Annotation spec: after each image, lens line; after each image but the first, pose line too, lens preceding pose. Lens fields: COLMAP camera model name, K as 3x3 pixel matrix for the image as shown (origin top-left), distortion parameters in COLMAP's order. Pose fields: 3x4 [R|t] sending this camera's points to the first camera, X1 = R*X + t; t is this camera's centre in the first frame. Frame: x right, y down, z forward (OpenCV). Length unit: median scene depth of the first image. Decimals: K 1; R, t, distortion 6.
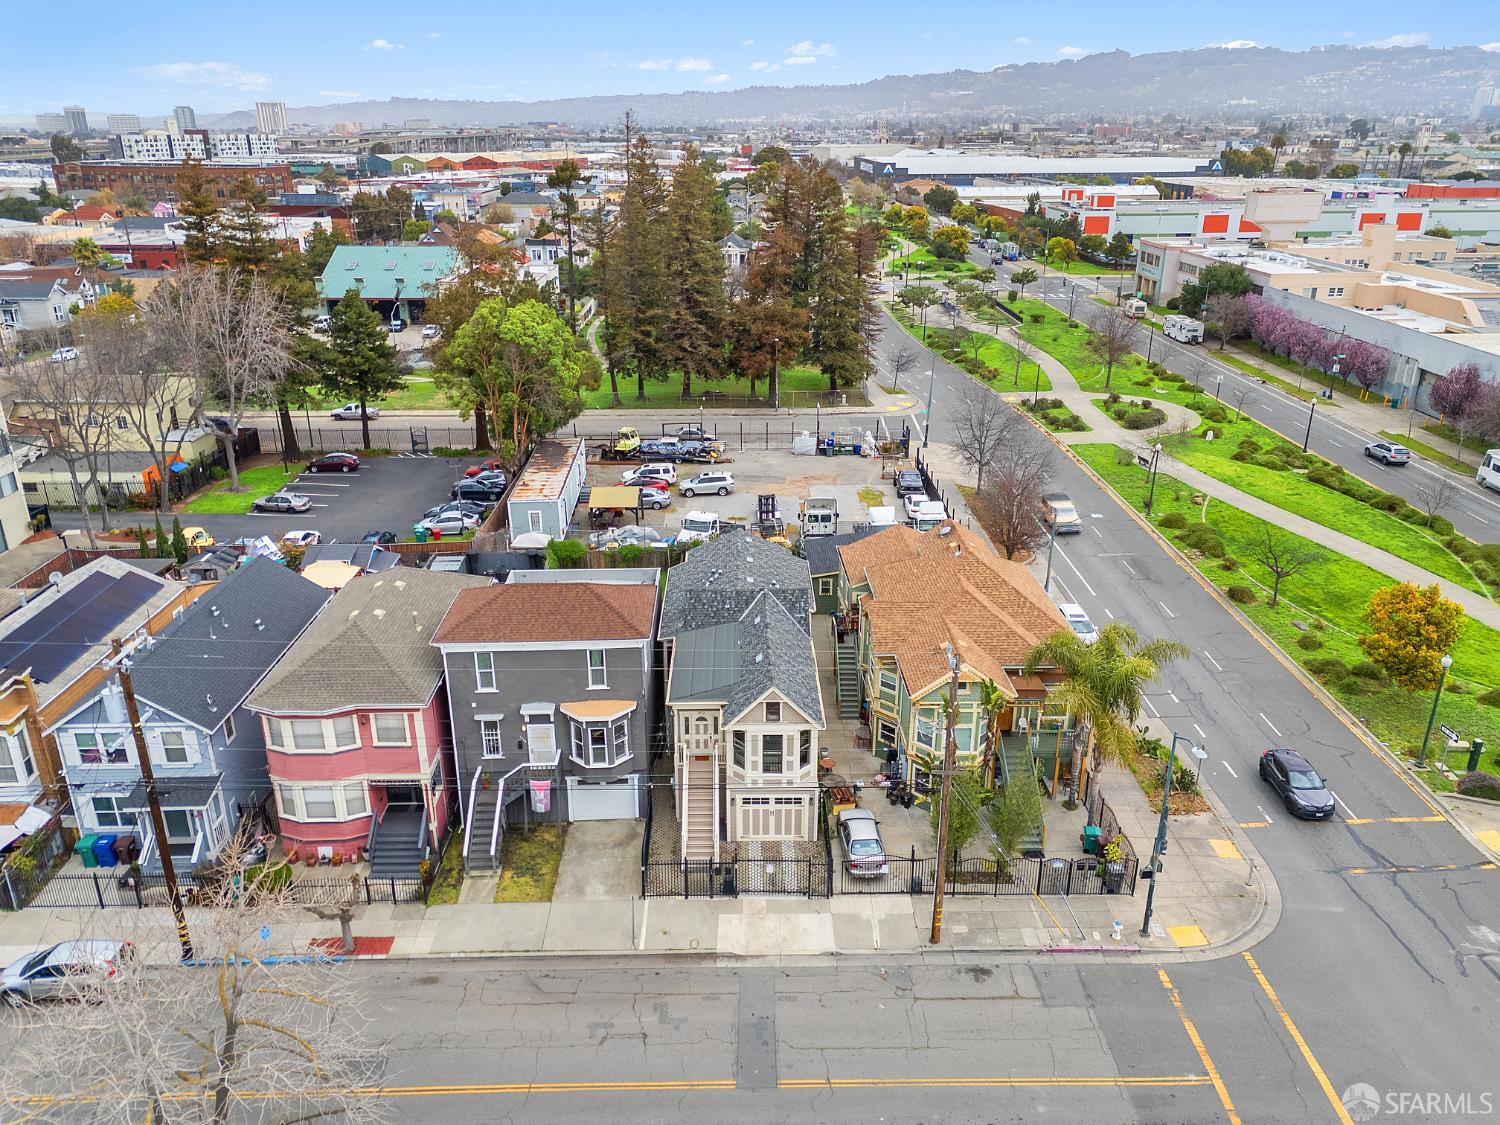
lens RADIAL K [[1114.2, 0, 729.3], [0, 1114.2, 563.4], [0, 0, 1]] dist [0.010152, -0.000961]
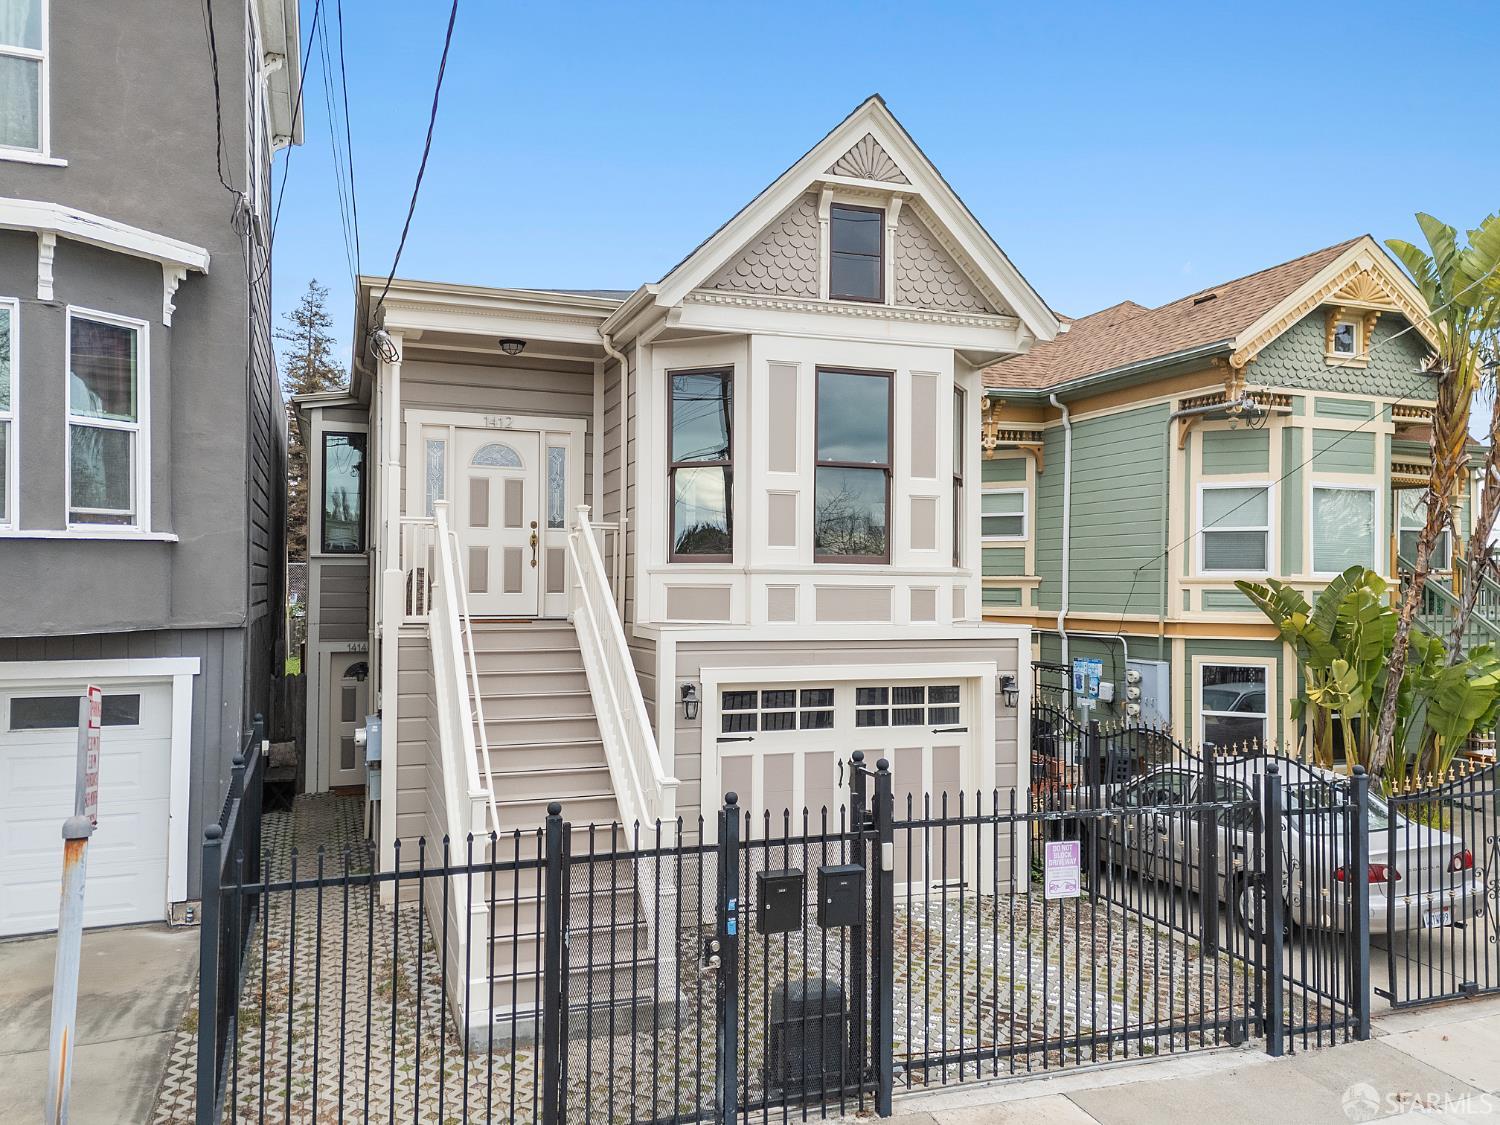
lens RADIAL K [[1114.2, 0, 729.3], [0, 1114.2, 563.4], [0, 0, 1]] dist [0.010152, -0.000961]
pose [[0.940801, 0.022827, 0.338191, -0.061856], [0.106177, 0.927670, -0.357986, 0.264013], [-0.321901, 0.372702, 0.870329, 0.795790]]
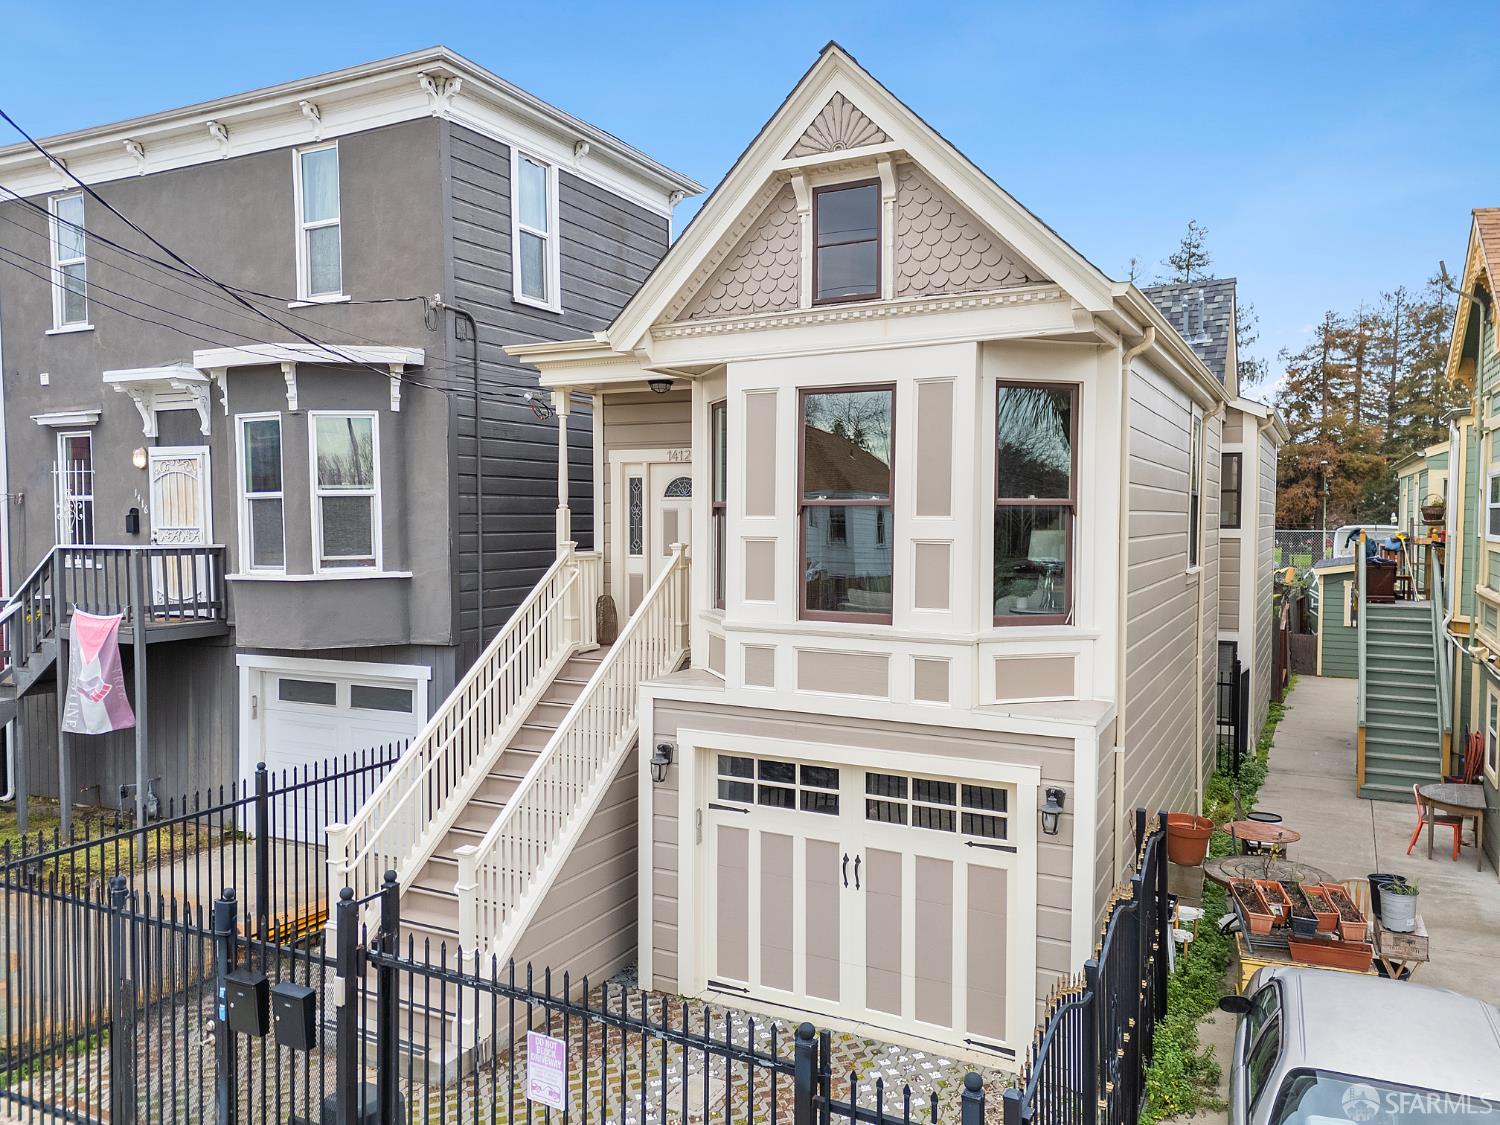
lens RADIAL K [[1114.2, 0, 729.3], [0, 1114.2, 563.4], [0, 0, 1]] dist [0.010152, -0.000961]
pose [[0.882689, 0.030740, -0.468951, 0.108092], [-0.178716, 0.944846, -0.274456, 0.231003], [0.434649, 0.326069, 0.839499, 0.815882]]
